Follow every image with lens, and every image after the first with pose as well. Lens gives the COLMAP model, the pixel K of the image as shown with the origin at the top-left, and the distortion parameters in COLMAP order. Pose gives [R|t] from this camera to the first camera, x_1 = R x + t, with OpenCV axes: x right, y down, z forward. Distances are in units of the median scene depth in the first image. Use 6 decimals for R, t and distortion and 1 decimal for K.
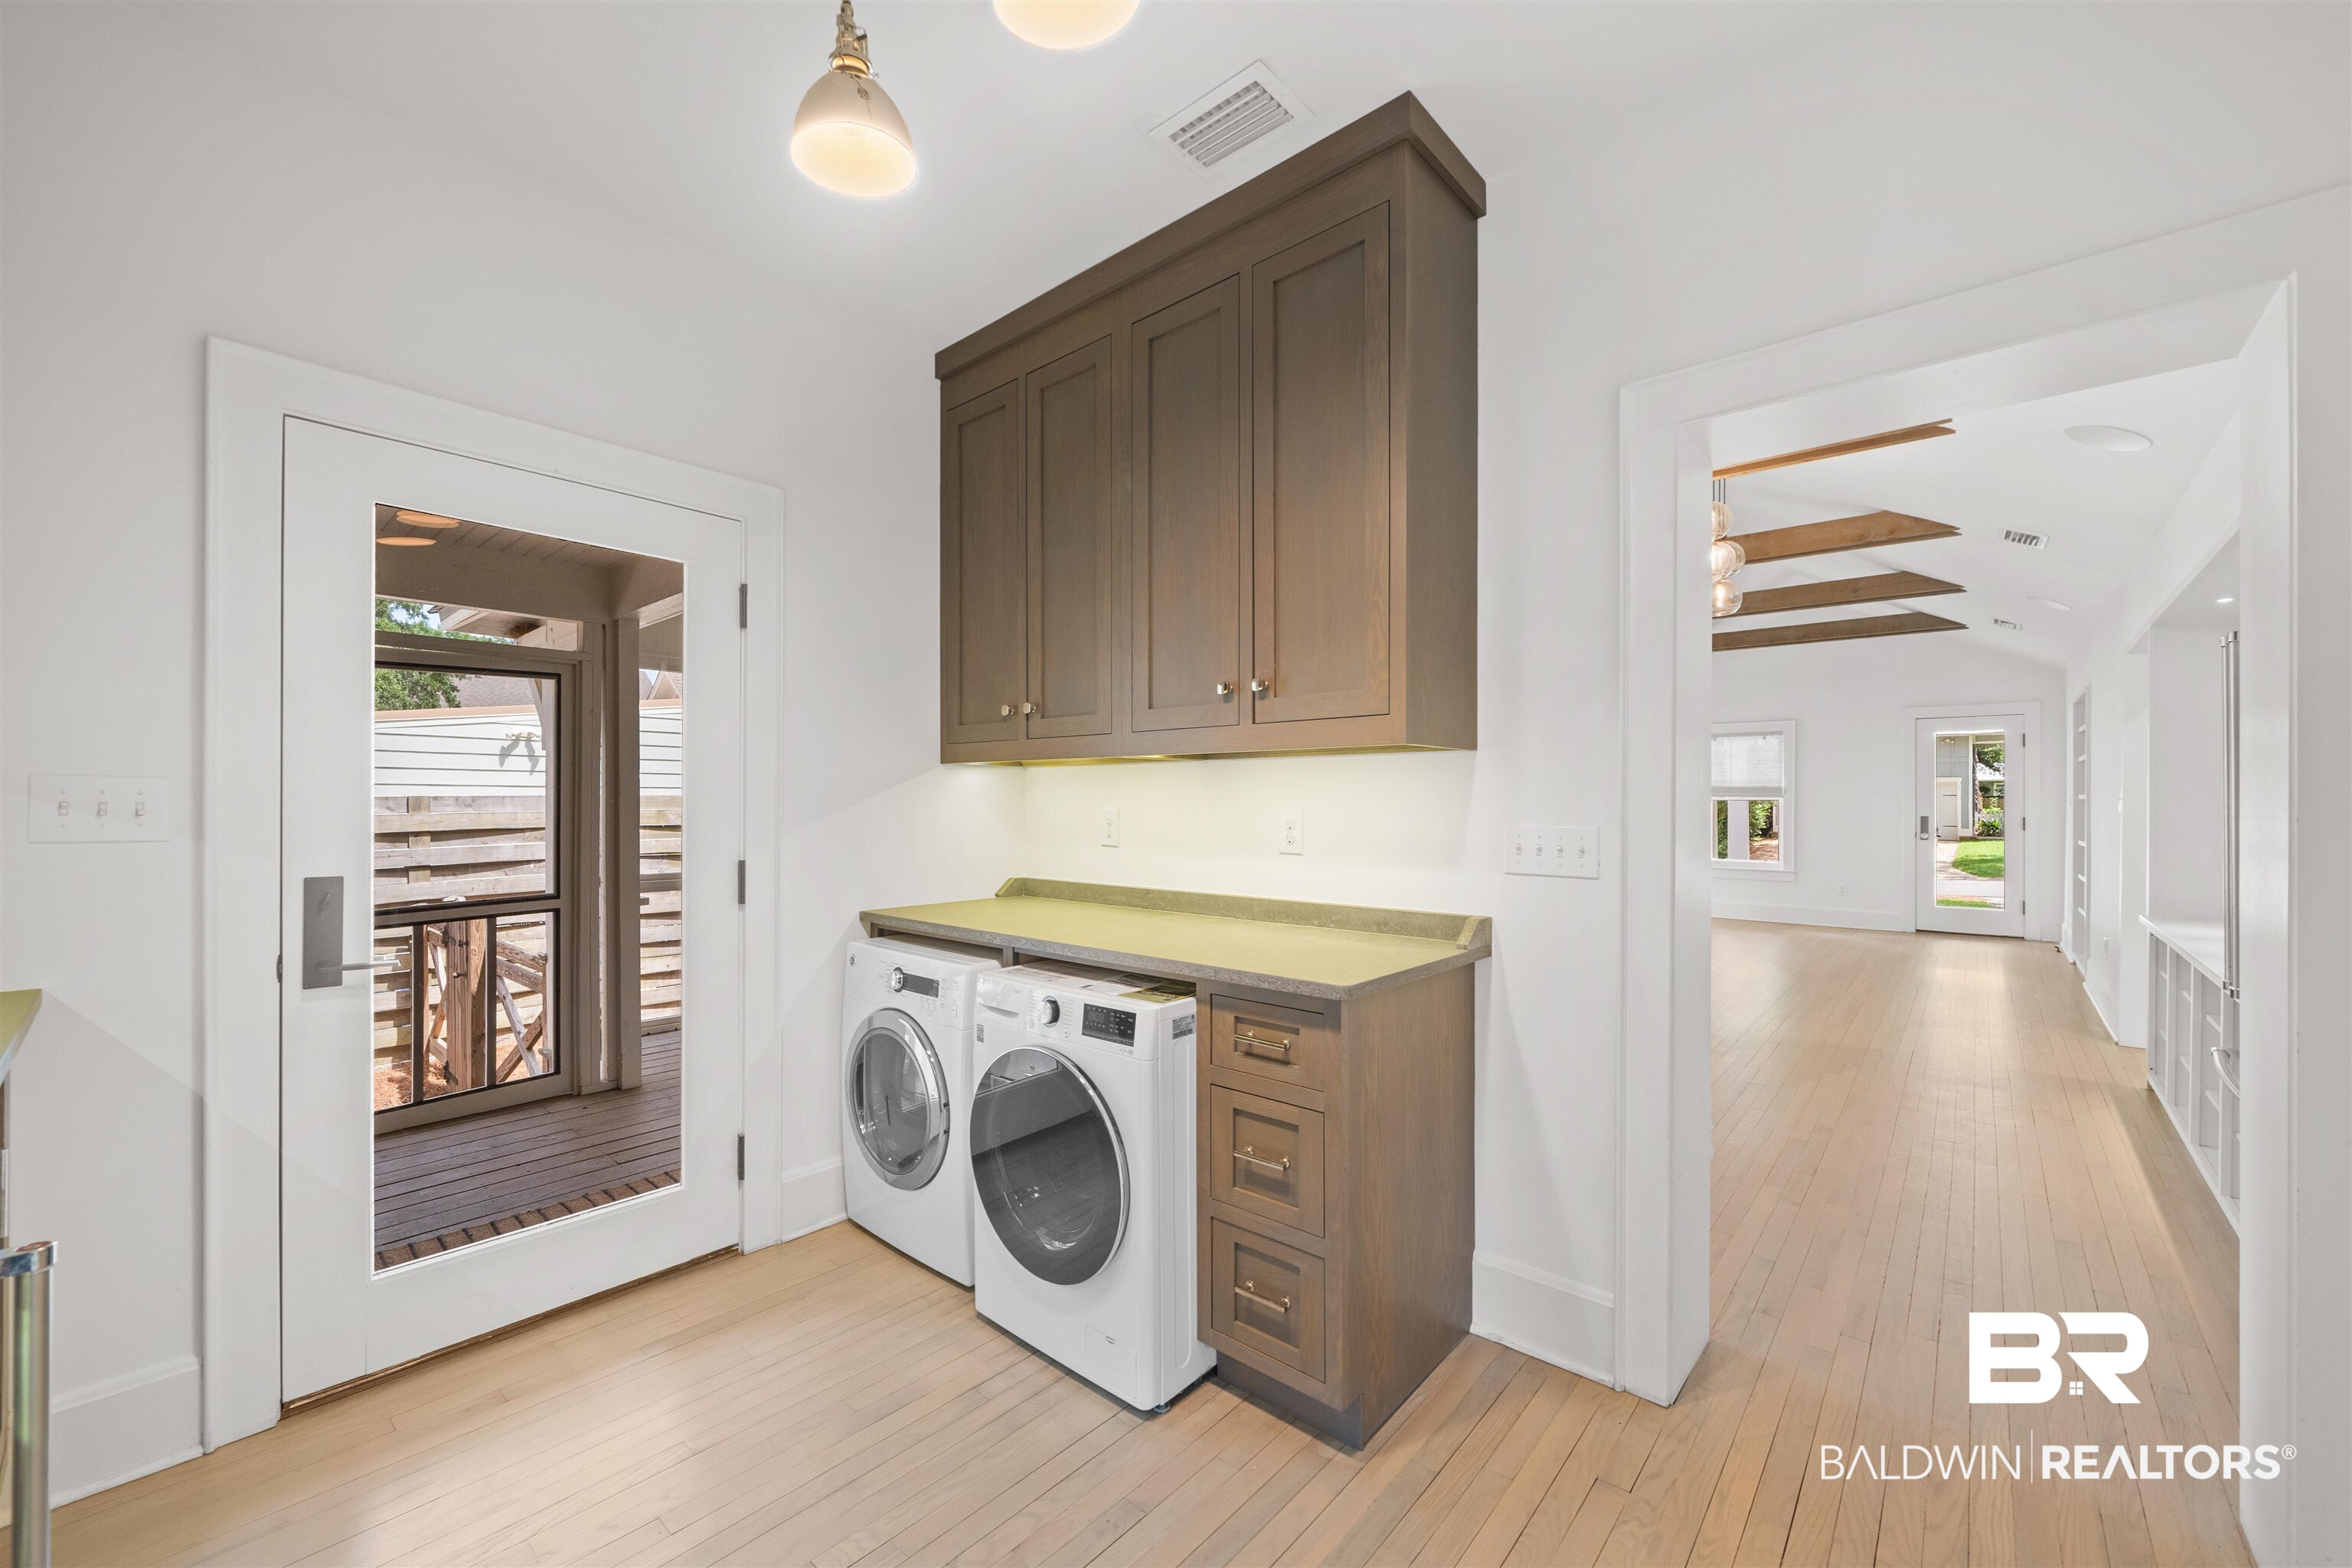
lens RADIAL K [[913.2, 0, 1174.0], [0, 913.2, 794.9], [0, 0, 1]] dist [-0.002327, -0.000076]
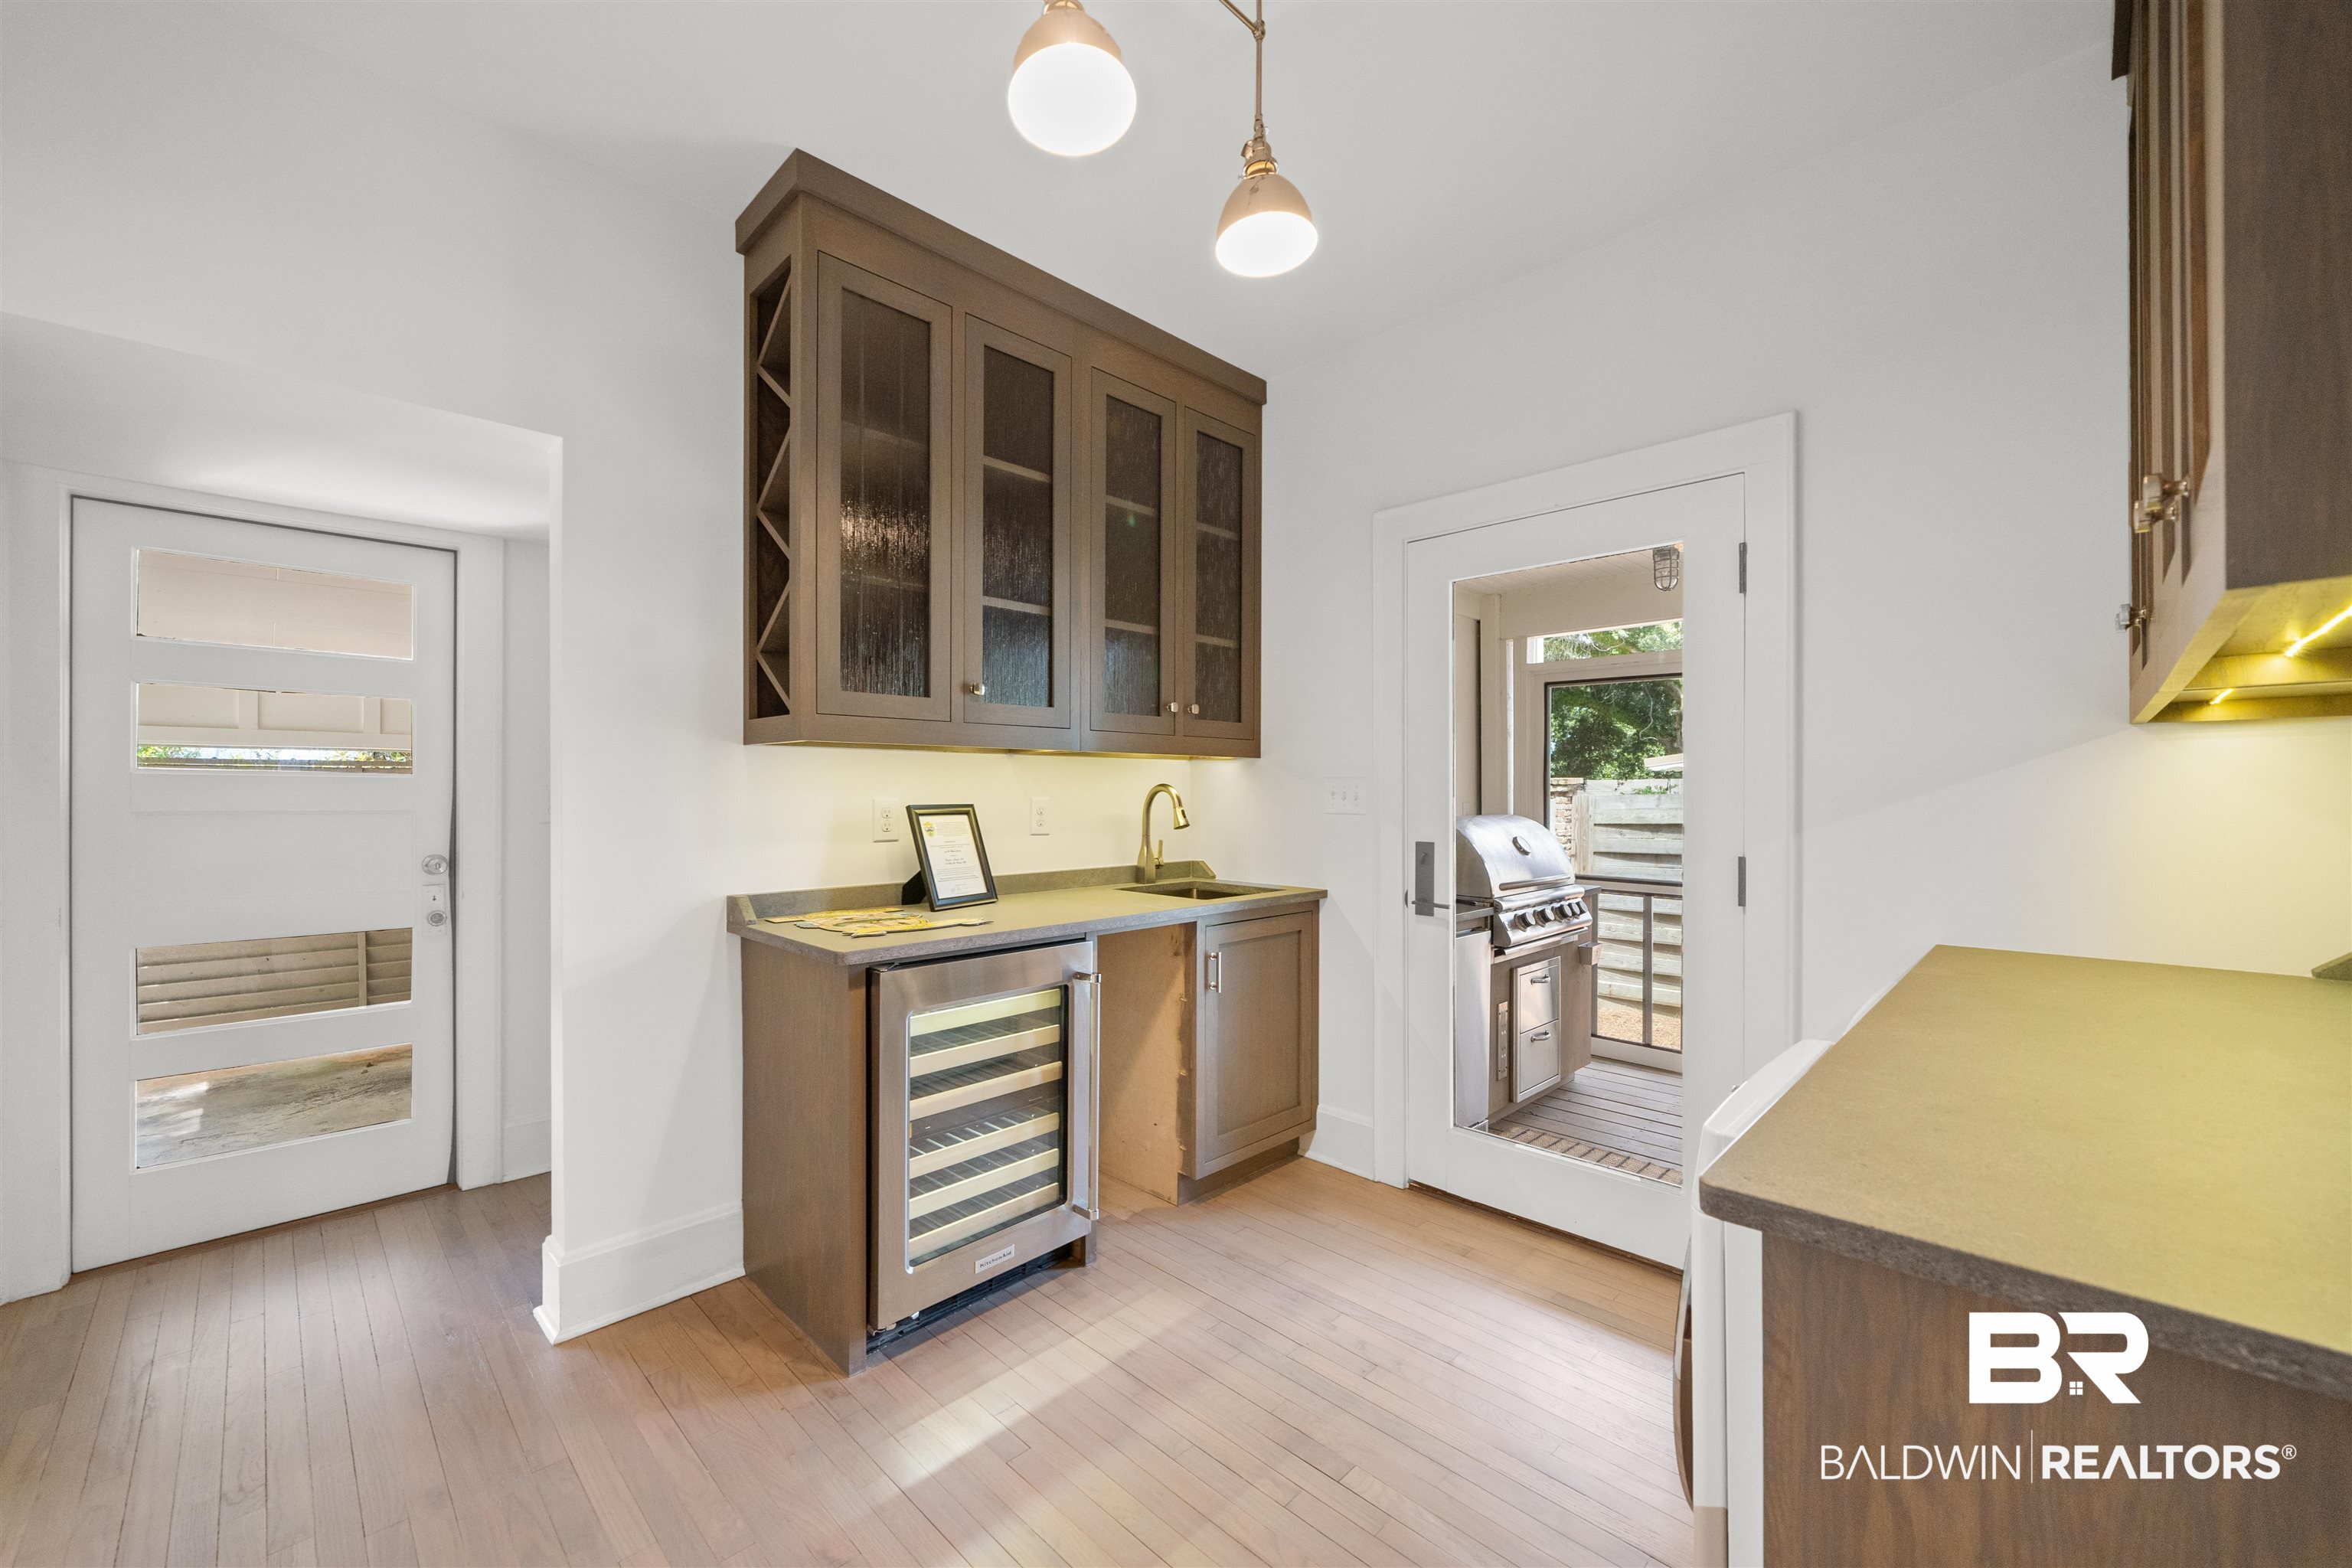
lens RADIAL K [[913.2, 0, 1185.3], [0, 913.2, 787.1], [0, 0, 1]] dist [-0.002327, -0.000076]
pose [[-0.057698, -0.006131, -0.998315, 0.581808], [0.011214, 0.999914, -0.006789, 0.005352], [0.998271, -0.011587, -0.057624, 0.685919]]
